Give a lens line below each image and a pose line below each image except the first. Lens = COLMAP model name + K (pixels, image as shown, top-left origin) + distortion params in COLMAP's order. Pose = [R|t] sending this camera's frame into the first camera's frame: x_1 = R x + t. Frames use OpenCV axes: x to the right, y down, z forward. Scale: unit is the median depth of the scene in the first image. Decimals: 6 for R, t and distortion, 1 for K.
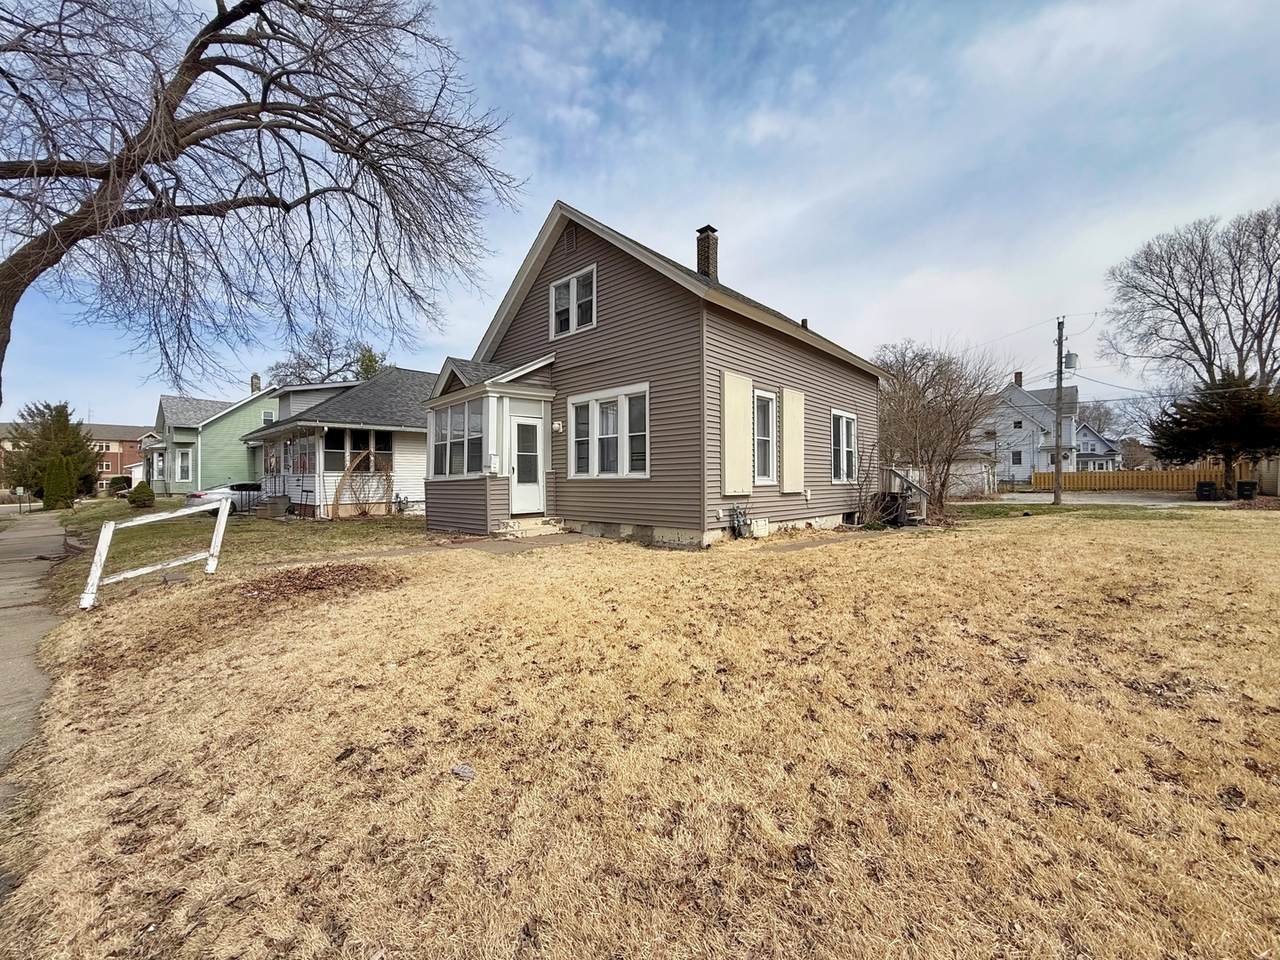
lens RADIAL K [[517.2, 0, 639.4], [0, 517.2, 483.0], [0, 0, 1]] dist [-0.001664, -0.000026]
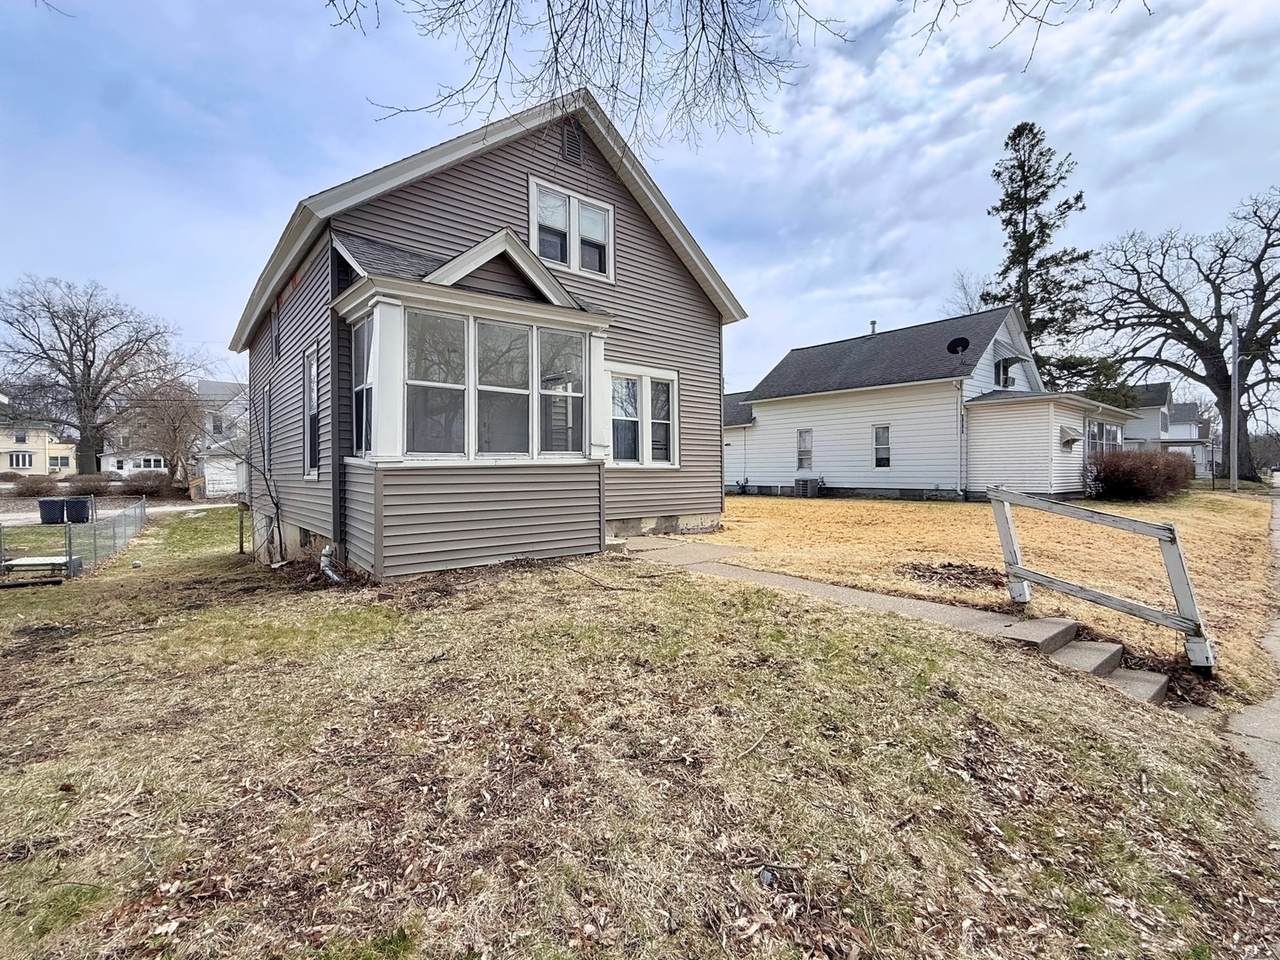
lens RADIAL K [[565.2, 0, 637.1], [0, 565.2, 480.4], [0, 0, 1]] dist [0.004870, 0.000129]
pose [[0.132390, -0.004360, 0.991188, -0.976005], [0.001480, 0.999990, 0.004201, 0.008871], [-0.991197, 0.000911, 0.132395, 0.844095]]
